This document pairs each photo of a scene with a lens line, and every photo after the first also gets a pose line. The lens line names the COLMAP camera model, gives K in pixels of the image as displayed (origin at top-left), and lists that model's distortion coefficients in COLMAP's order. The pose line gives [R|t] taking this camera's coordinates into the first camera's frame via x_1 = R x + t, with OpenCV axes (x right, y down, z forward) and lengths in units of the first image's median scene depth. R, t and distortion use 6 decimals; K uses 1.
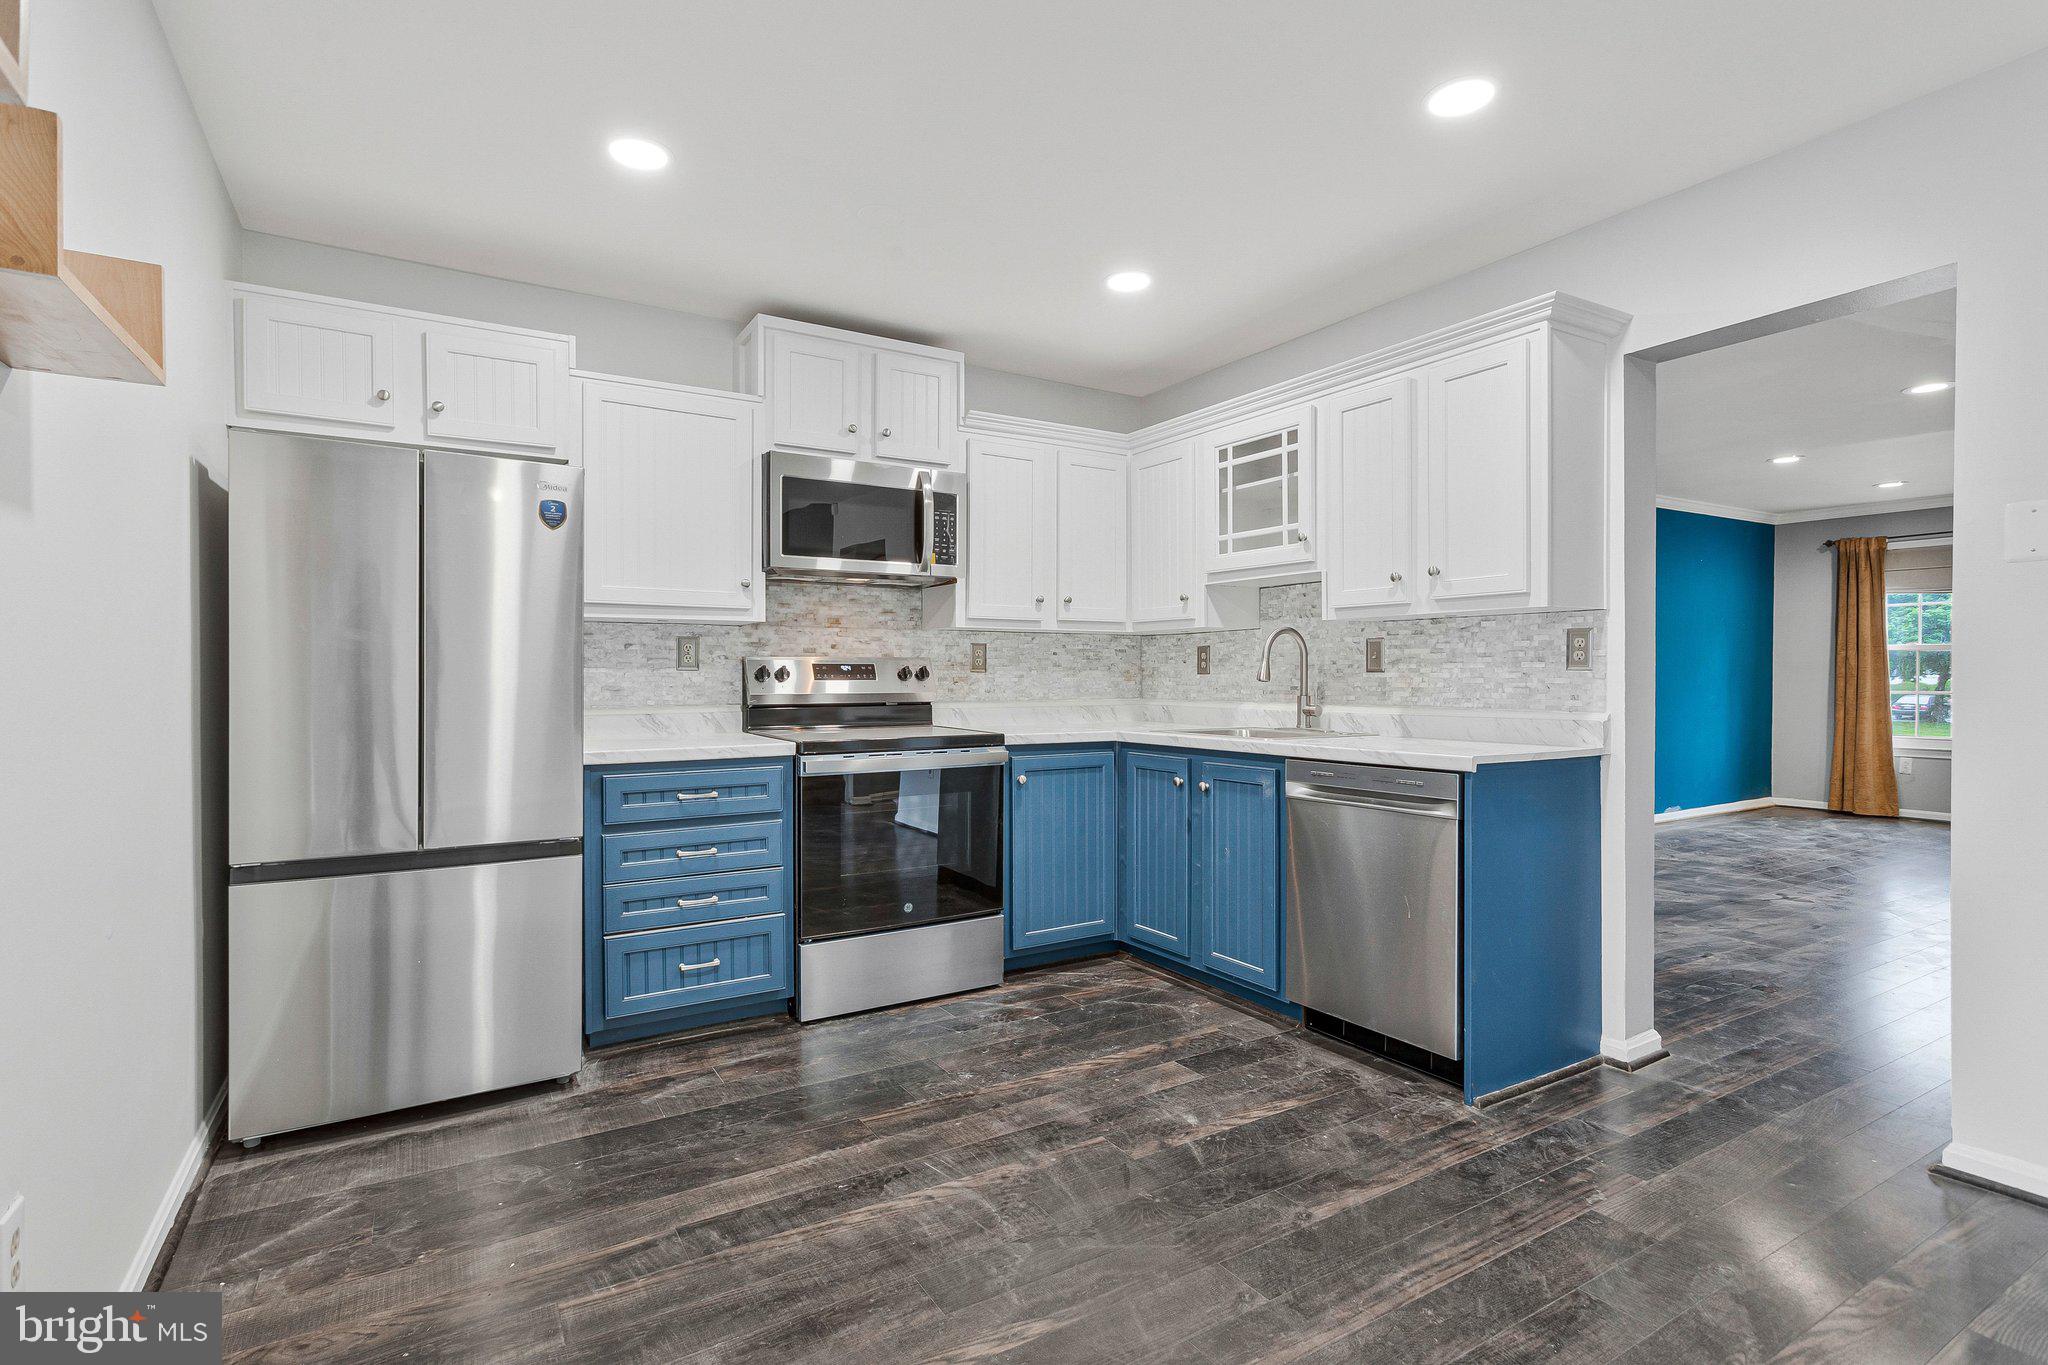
lens RADIAL K [[992.8, 0, 1039.6], [0, 992.8, 681.7], [0, 0, 1]] dist [0.007573, 0.000650]
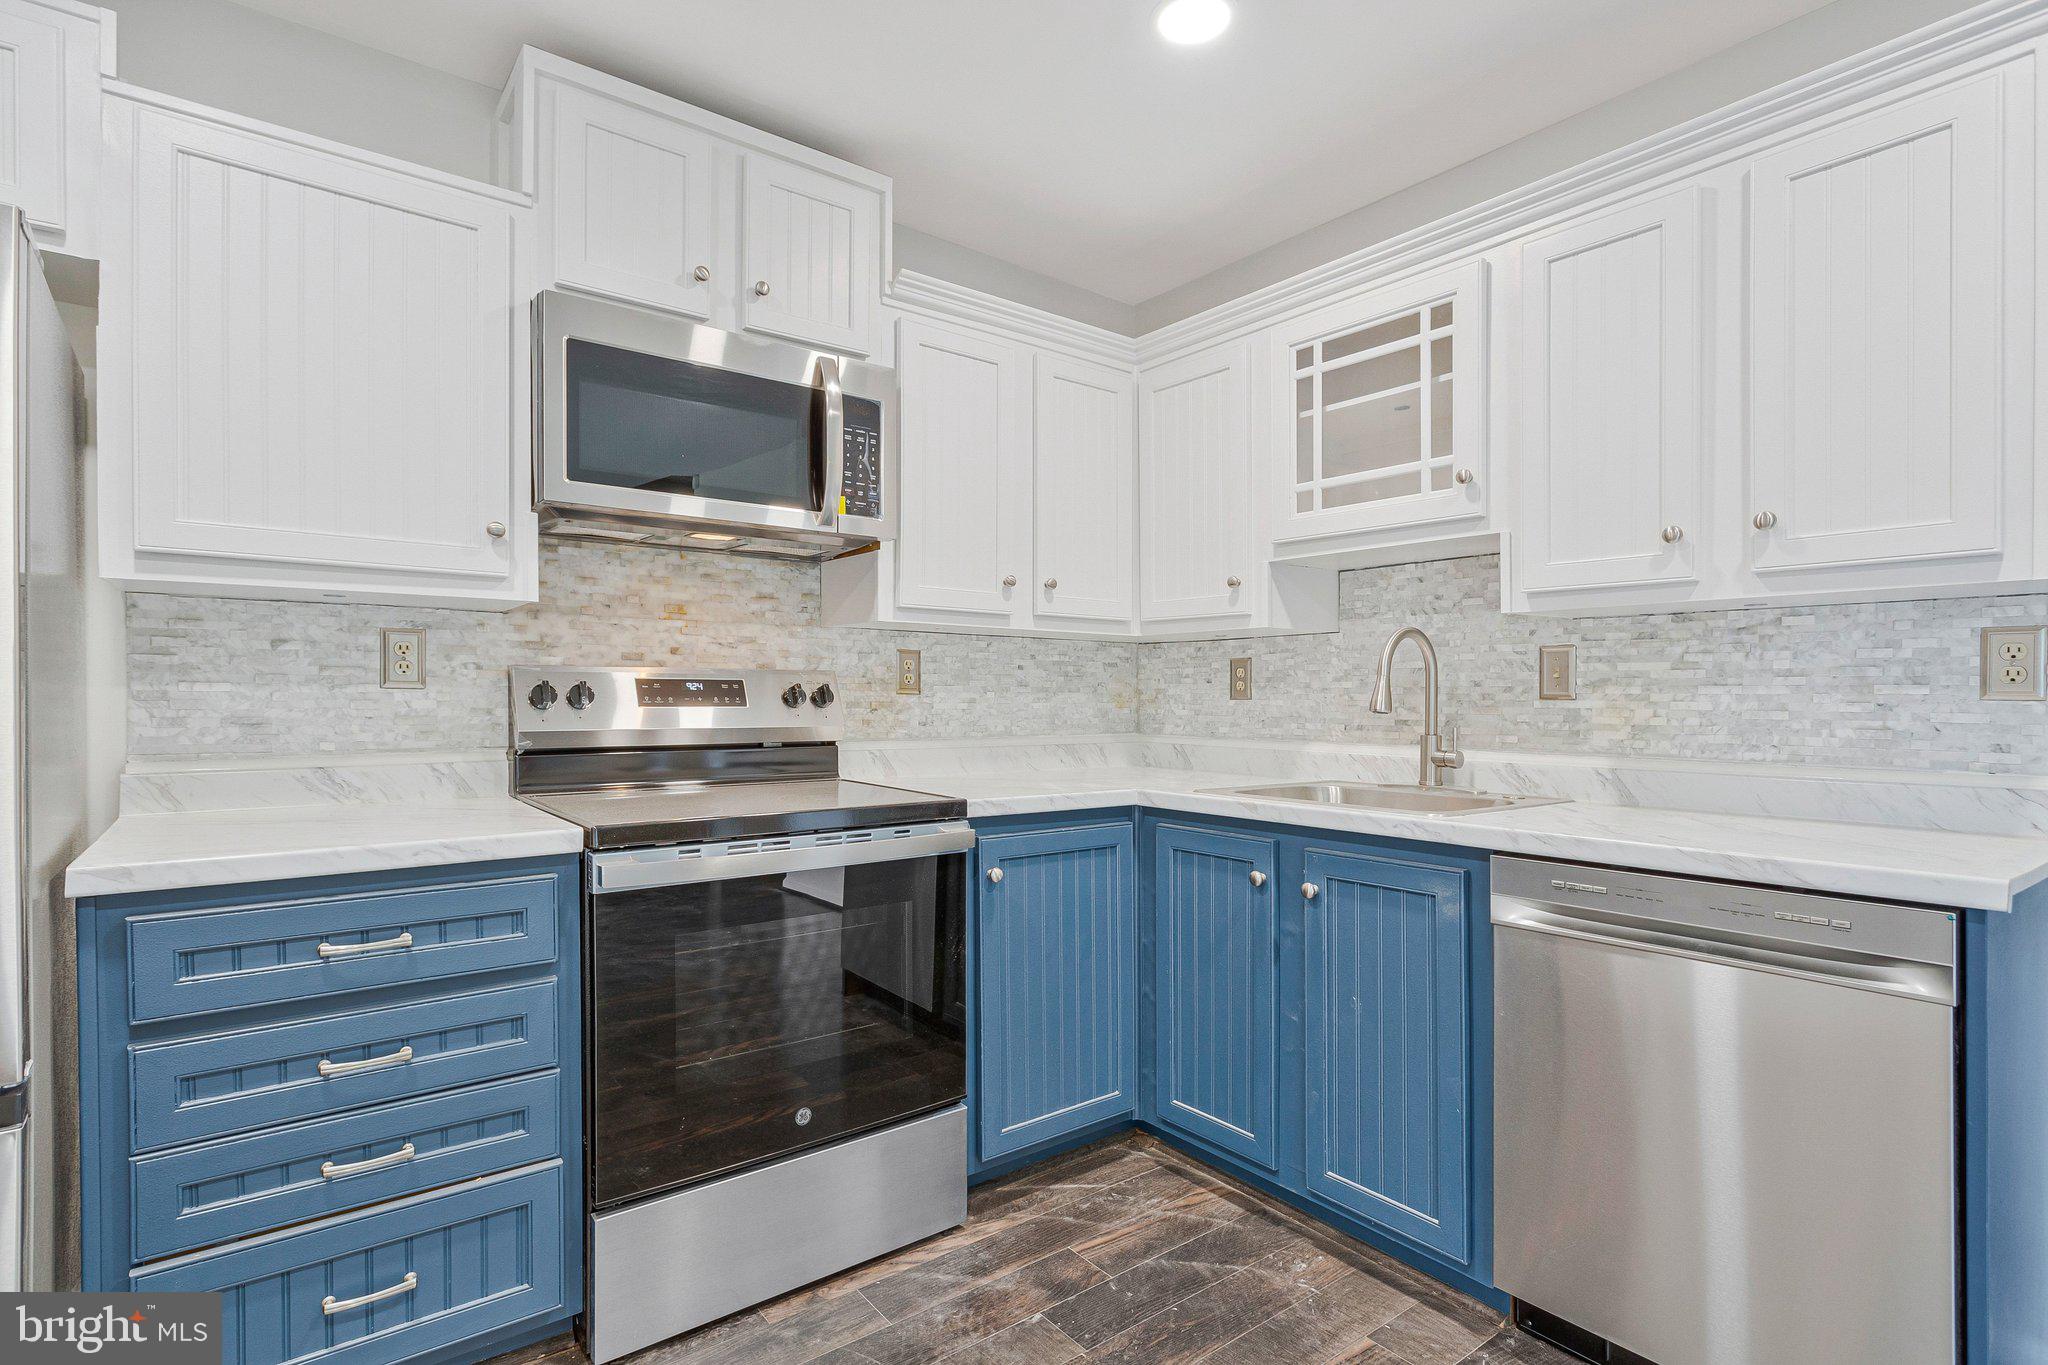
lens RADIAL K [[1019.0, 0, 1035.6], [0, 1019.0, 713.0], [0, 0, 1]] dist [0.001136, 0.000469]
pose [[0.994150, 0.004786, 0.107900, -0.062913], [-0.005969, 0.999926, 0.010644, -0.006049], [-0.107841, -0.011226, 0.994105, 0.404696]]
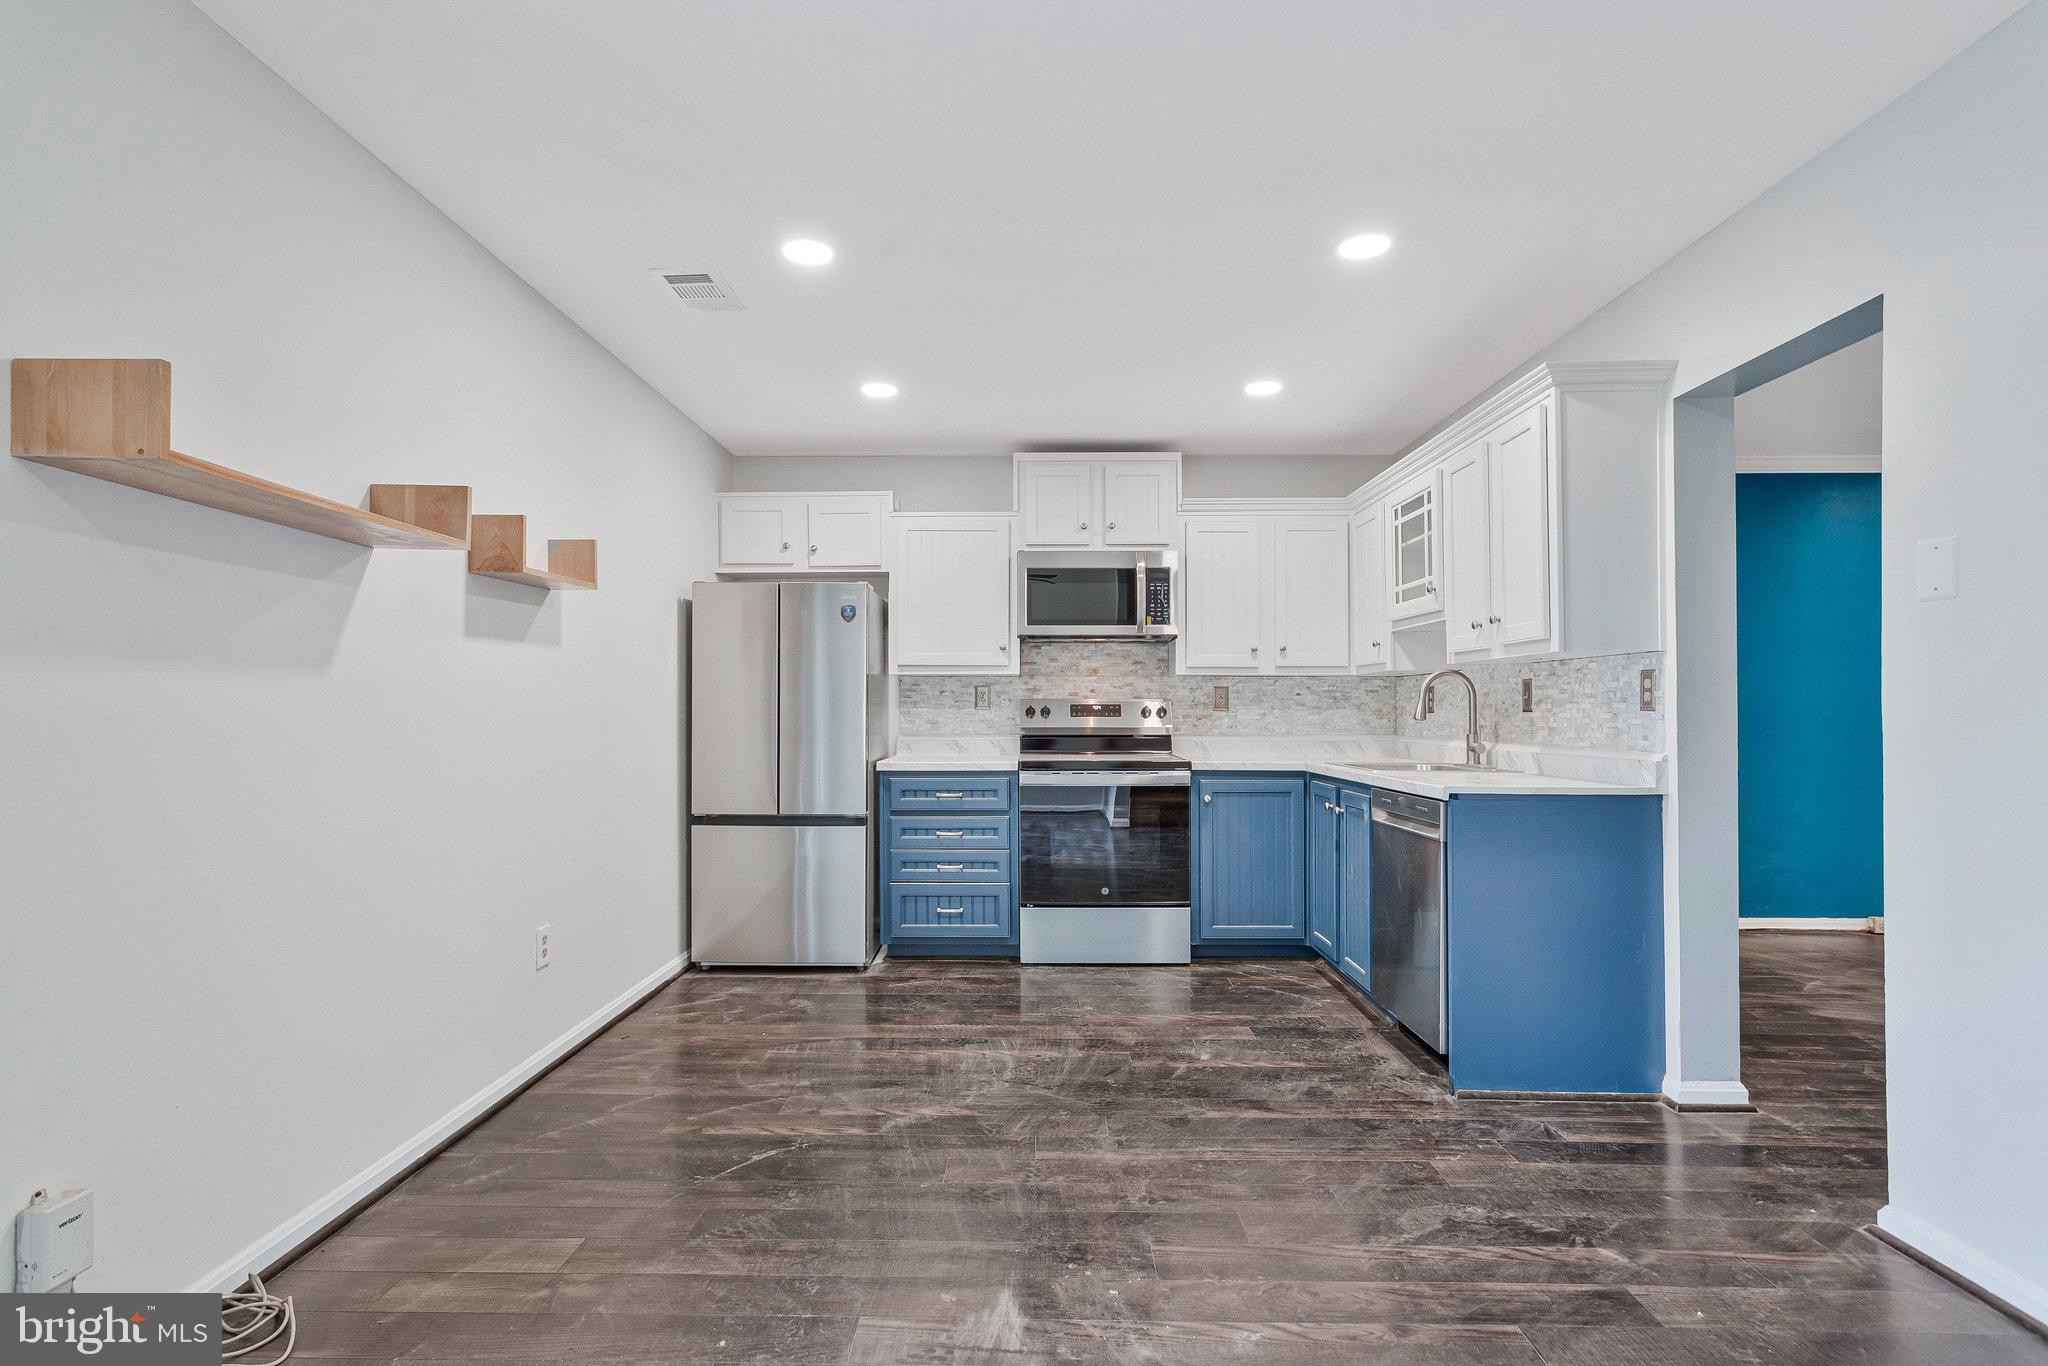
lens RADIAL K [[998.1, 0, 1019.0], [0, 998.1, 709.5], [0, 0, 1]] dist [0.005648, 0.001075]
pose [[0.846238, 0.000938, -0.532804, 0.457742], [-0.004923, 0.999970, -0.006060, -0.003180], [0.532782, 0.007751, 0.846217, -0.169423]]
